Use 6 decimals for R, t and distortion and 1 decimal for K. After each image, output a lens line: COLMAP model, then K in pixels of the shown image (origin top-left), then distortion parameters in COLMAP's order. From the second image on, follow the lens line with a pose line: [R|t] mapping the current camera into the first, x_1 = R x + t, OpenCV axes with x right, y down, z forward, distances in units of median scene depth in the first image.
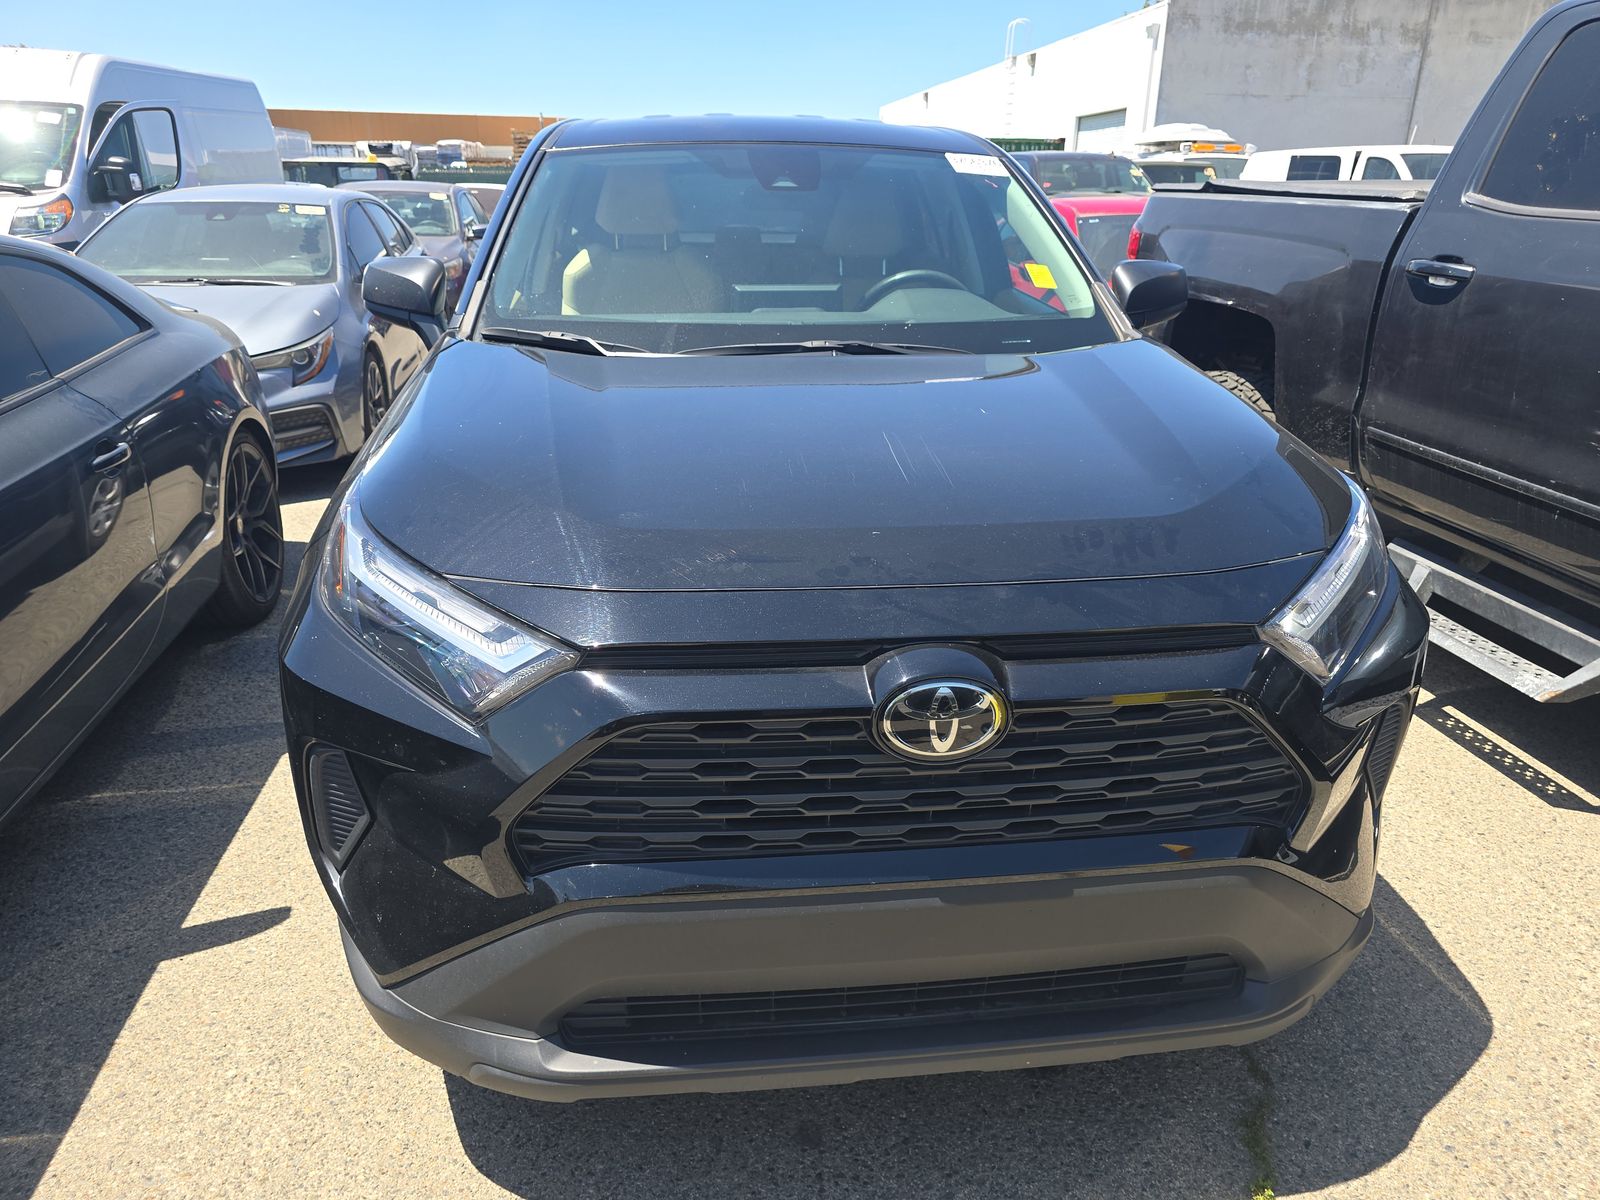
lens RADIAL K [[1135.7, 0, 796.1], [0, 1135.7, 597.7], [0, 0, 1]] dist [0.019328, -0.018677]
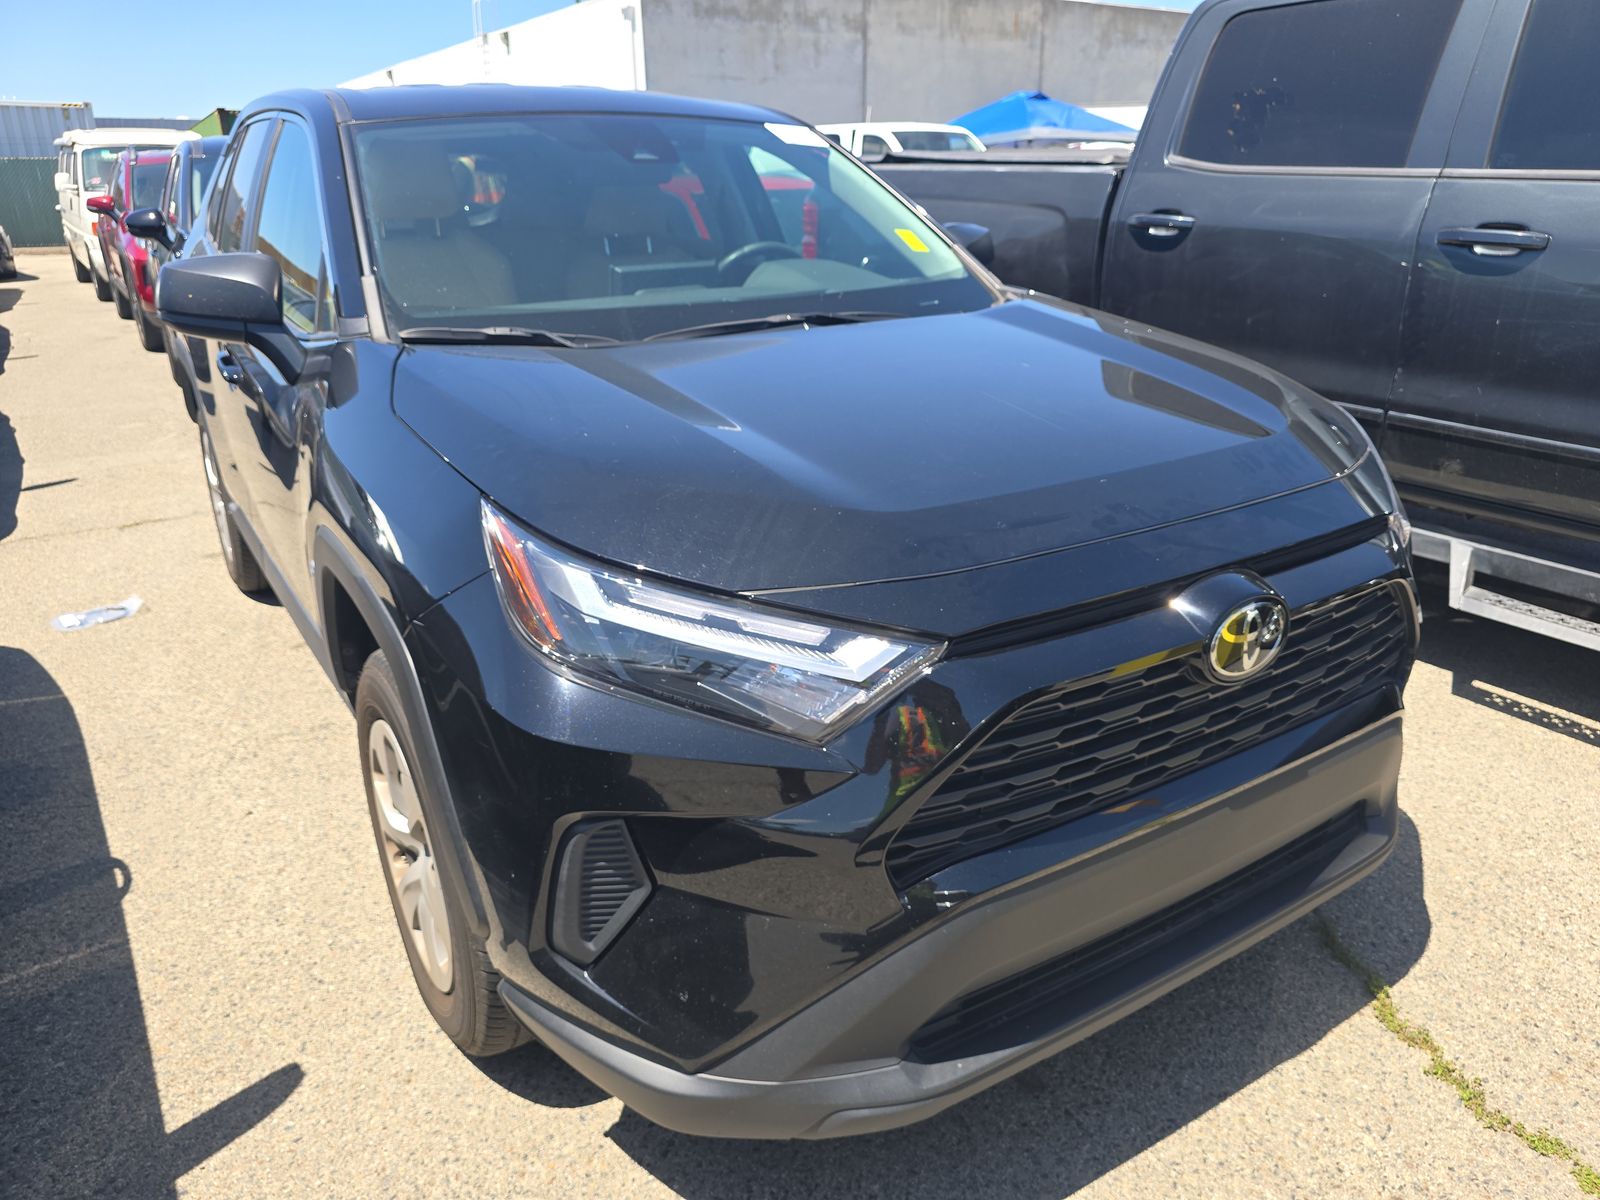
lens RADIAL K [[1135.7, 0, 798.0], [0, 1135.7, 599.7], [0, 0, 1]] dist [0.019328, -0.018677]
pose [[0.896582, -0.175366, 0.406679, -0.328426], [0.169324, 0.984234, 0.051118, -0.027181], [-0.409232, 0.023029, 0.912140, 0.090269]]
